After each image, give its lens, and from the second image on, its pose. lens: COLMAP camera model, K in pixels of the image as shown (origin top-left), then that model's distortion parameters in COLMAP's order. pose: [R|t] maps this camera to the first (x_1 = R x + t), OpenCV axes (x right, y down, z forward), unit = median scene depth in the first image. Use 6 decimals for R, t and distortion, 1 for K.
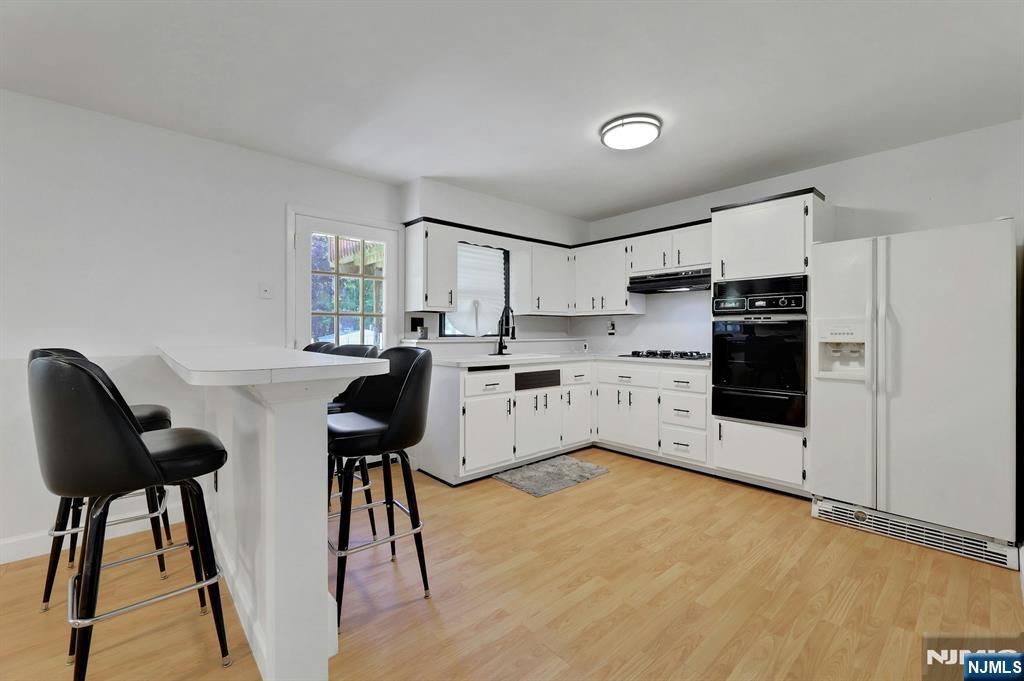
lens RADIAL K [[440.6, 0, 512.8], [0, 440.6, 336.2], [0, 0, 1]] dist [0.000942, -0.001600]
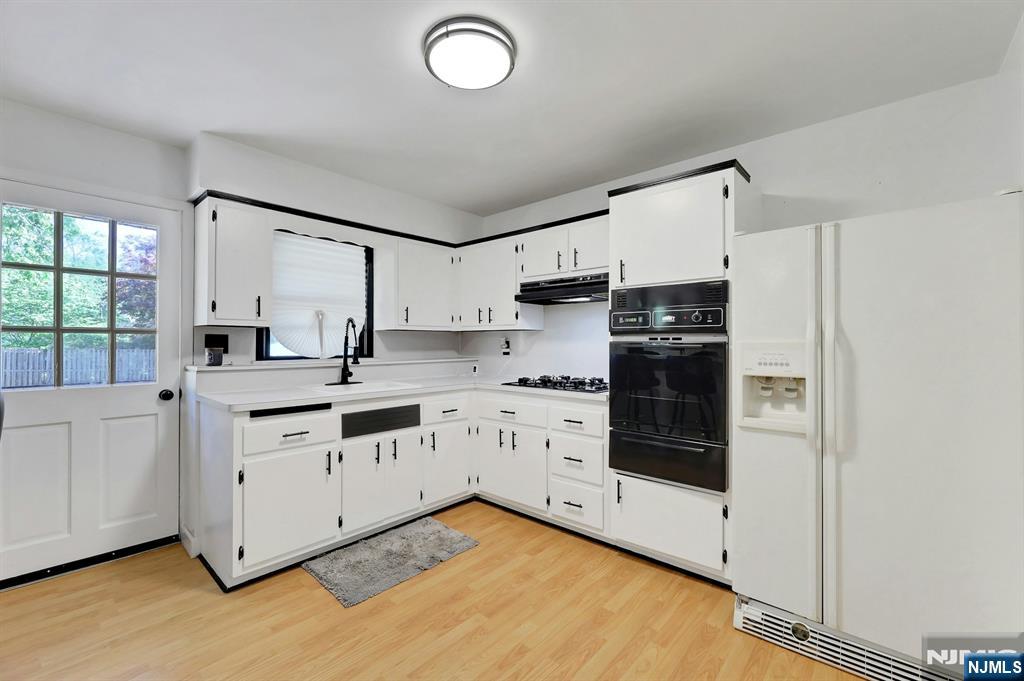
lens RADIAL K [[440.6, 0, 503.7], [0, 440.6, 342.5], [0, 0, 1]] dist [0.000942, -0.001600]
pose [[0.995044, 0.001803, 0.099422, 0.212657], [-0.000828, 0.999951, -0.009852, -0.027006], [-0.099435, 0.009721, 0.994997, 0.293009]]
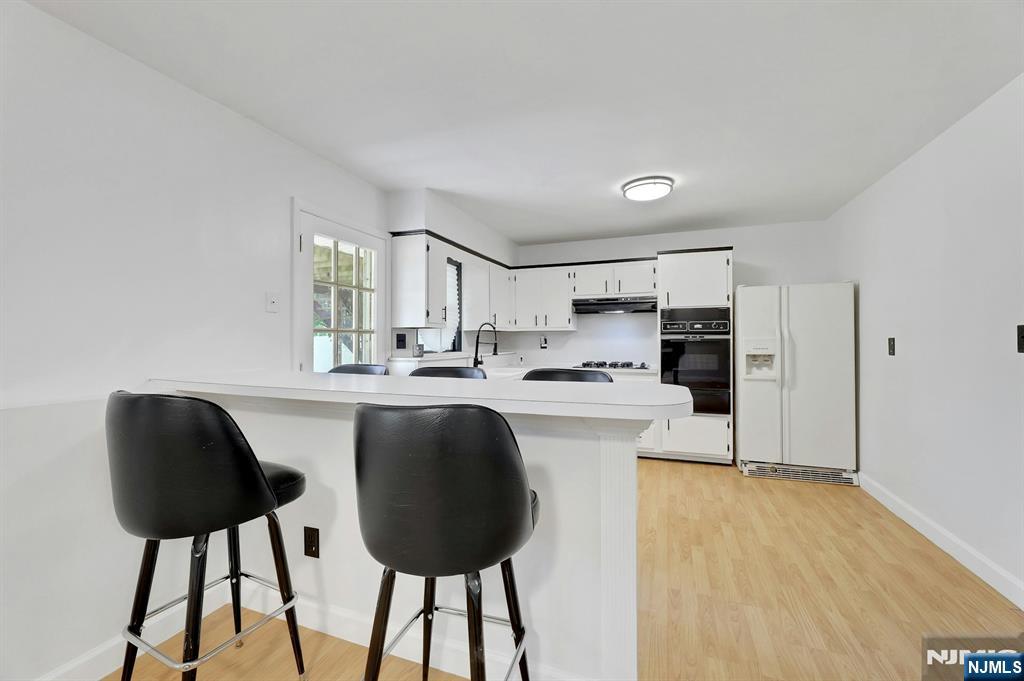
lens RADIAL K [[426.7, 0, 516.7], [0, 426.7, 340.4], [0, 0, 1]] dist [-0.005329, 0.001108]
pose [[0.880398, -0.003130, 0.474225, -0.543226], [0.007699, 0.999941, -0.007694, -0.023970], [-0.474173, 0.010425, 0.880370, 0.105653]]
